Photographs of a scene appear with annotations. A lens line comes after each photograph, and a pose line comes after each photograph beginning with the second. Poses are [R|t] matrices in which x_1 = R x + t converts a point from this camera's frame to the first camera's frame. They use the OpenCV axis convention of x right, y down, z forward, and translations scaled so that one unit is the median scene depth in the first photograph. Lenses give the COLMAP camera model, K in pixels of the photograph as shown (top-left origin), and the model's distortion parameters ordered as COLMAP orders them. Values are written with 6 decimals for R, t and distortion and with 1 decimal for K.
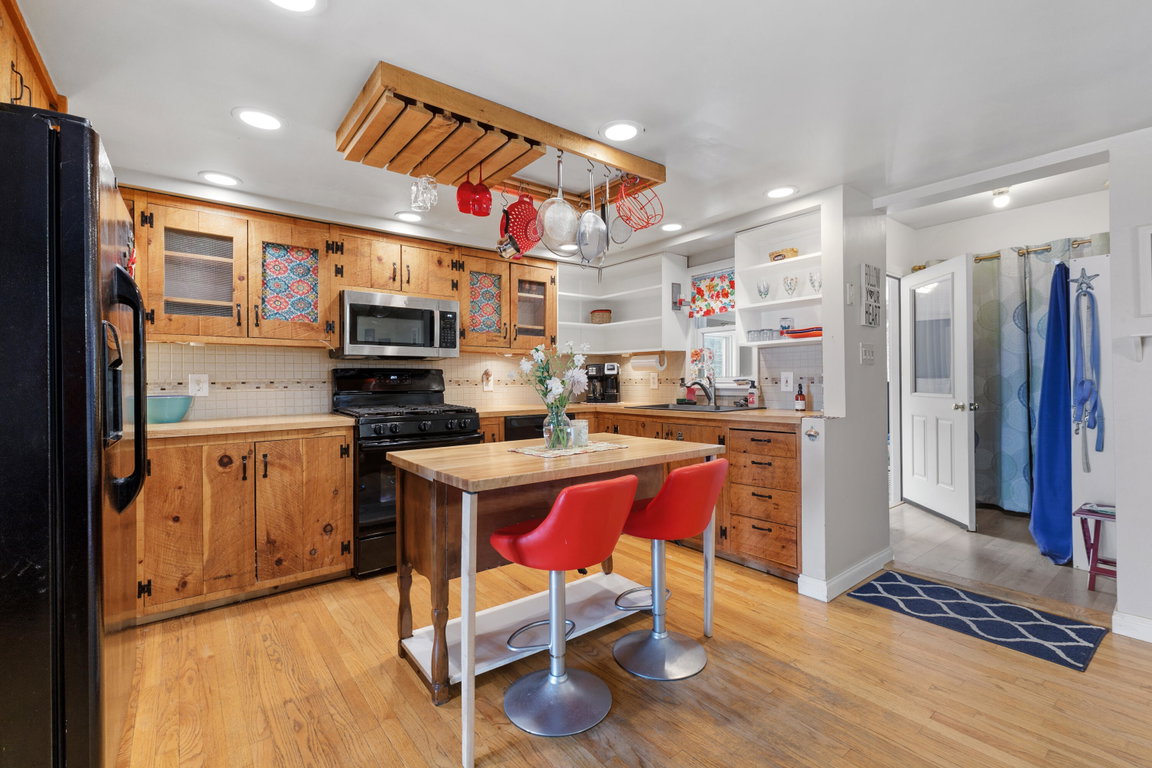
lens RADIAL K [[496.8, 0, 572.6], [0, 496.8, 380.7], [0, 0, 1]] dist [0.002999, 0.000121]
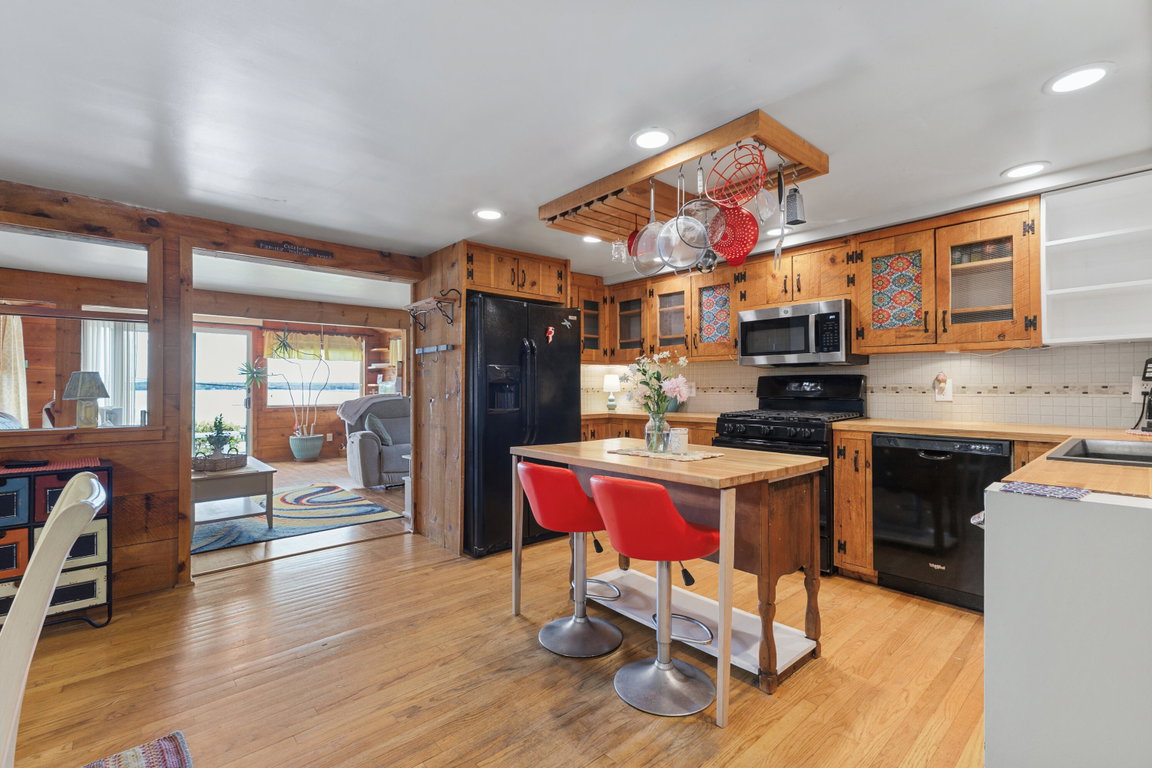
lens RADIAL K [[503.3, 0, 582.0], [0, 503.3, 390.4], [0, 0, 1]] dist [0.000336, -0.000395]
pose [[0.079001, 0.013733, -0.996780, 0.709920], [0.000016, 0.999905, 0.013778, -0.008055], [0.996875, -0.001104, 0.078993, 0.505550]]
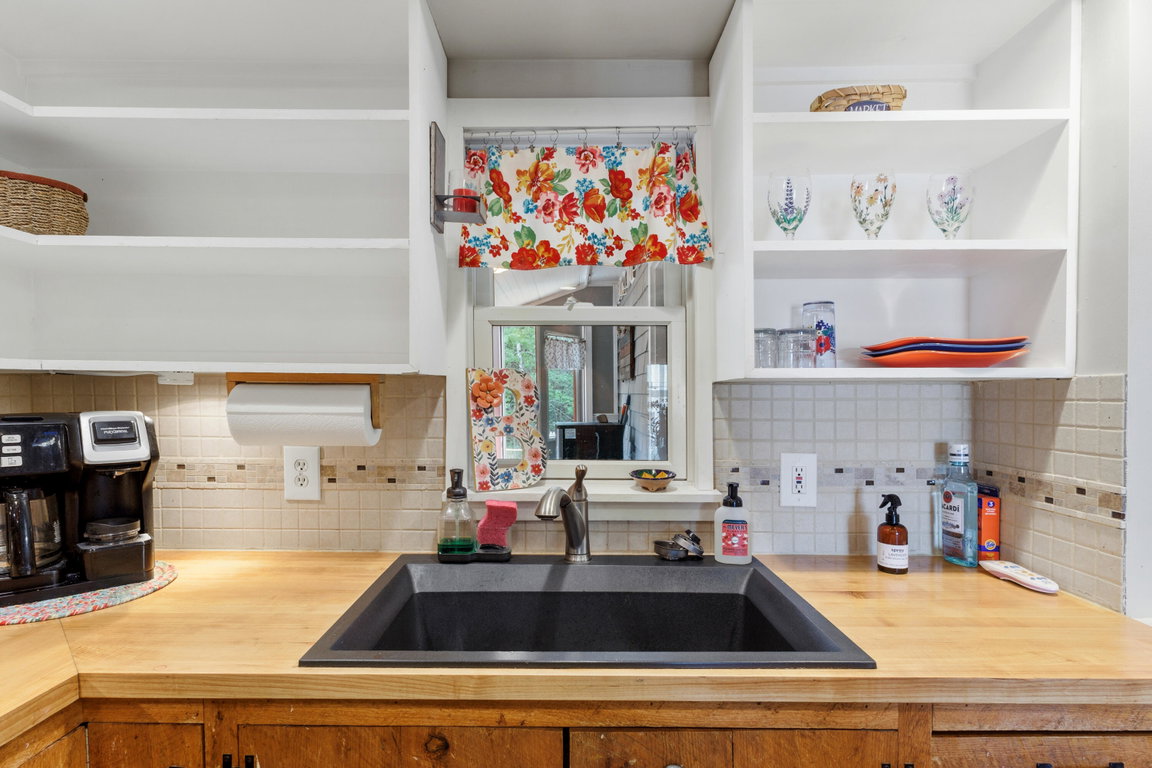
lens RADIAL K [[601.2, 0, 565.4], [0, 601.2, 411.6], [0, 0, 1]] dist [-0.002849, -0.000259]
pose [[0.613244, -0.015800, 0.789735, -0.018968], [-0.006242, 0.999672, 0.024847, -0.060248], [-0.789869, -0.020167, 0.612944, 0.909709]]
